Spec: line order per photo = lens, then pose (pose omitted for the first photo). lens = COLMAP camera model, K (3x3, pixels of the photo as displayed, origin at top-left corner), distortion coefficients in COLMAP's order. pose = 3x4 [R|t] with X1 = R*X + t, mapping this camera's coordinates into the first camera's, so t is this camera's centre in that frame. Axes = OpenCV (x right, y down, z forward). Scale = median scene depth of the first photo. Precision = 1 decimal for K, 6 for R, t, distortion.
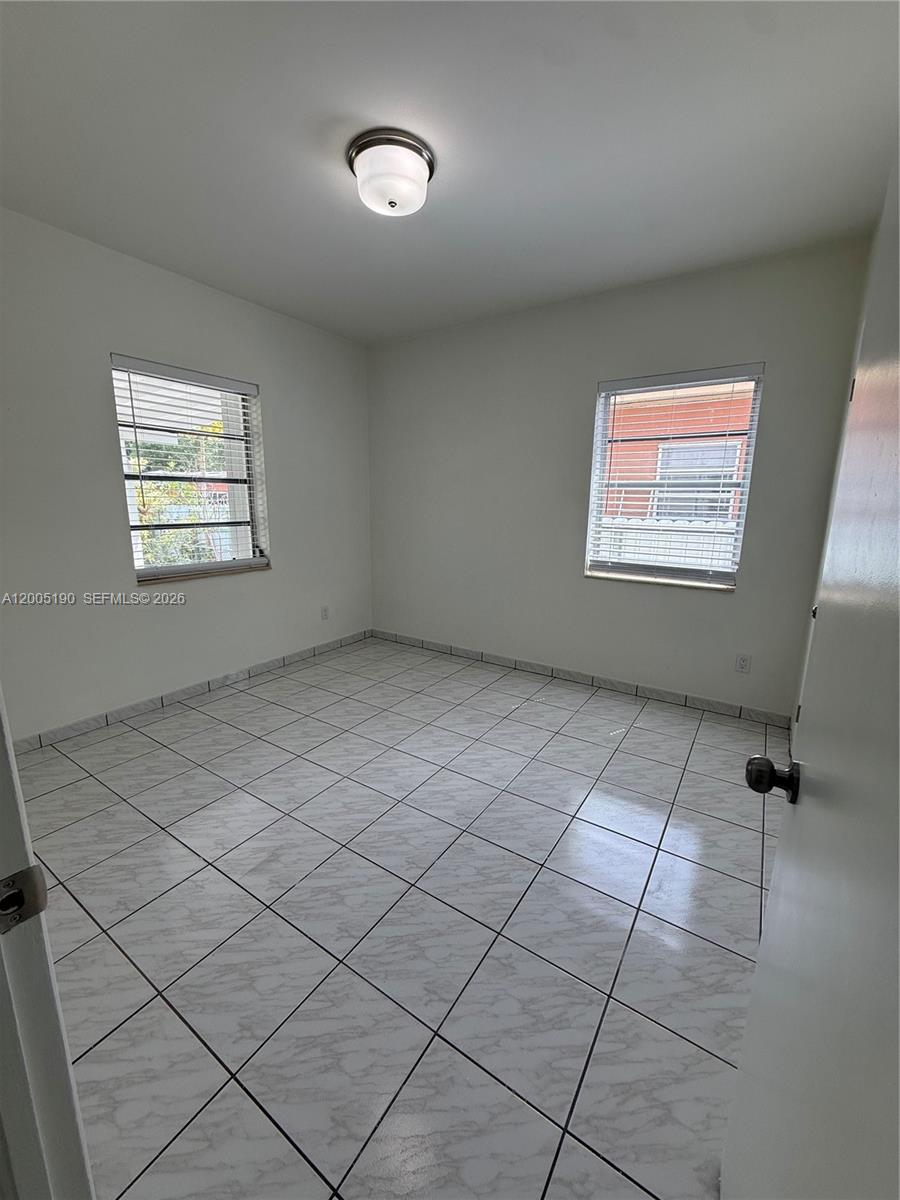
lens RADIAL K [[479.2, 0, 411.7], [0, 479.2, 613.5], [0, 0, 1]] dist [-0.001095, 0.001720]
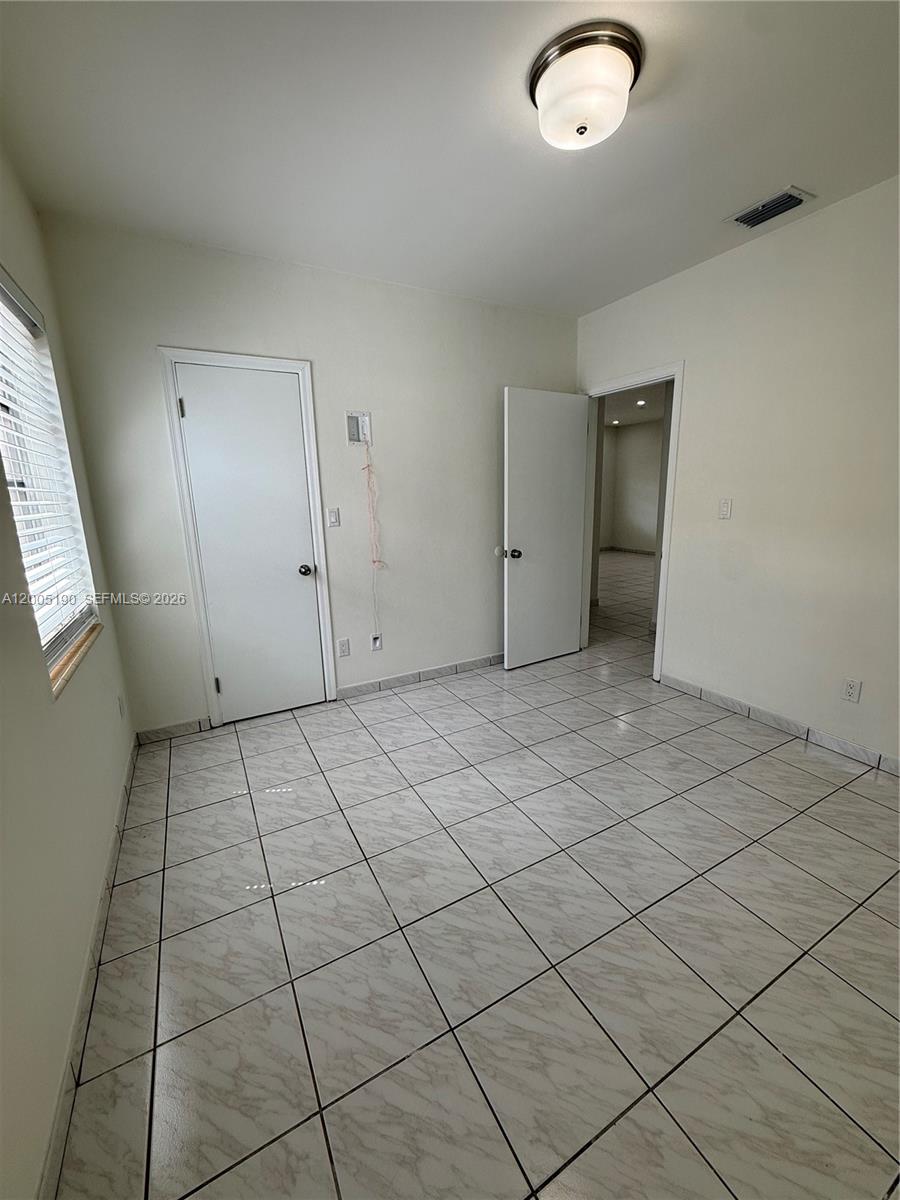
lens RADIAL K [[479.2, 0, 447.0], [0, 479.2, 601.7], [0, 0, 1]] dist [-0.001095, 0.001720]
pose [[0.883911, 0.074975, -0.461606, 0.290837], [-0.081374, 0.996665, 0.006061, -0.013186], [0.460521, 0.032205, 0.887064, 0.053317]]
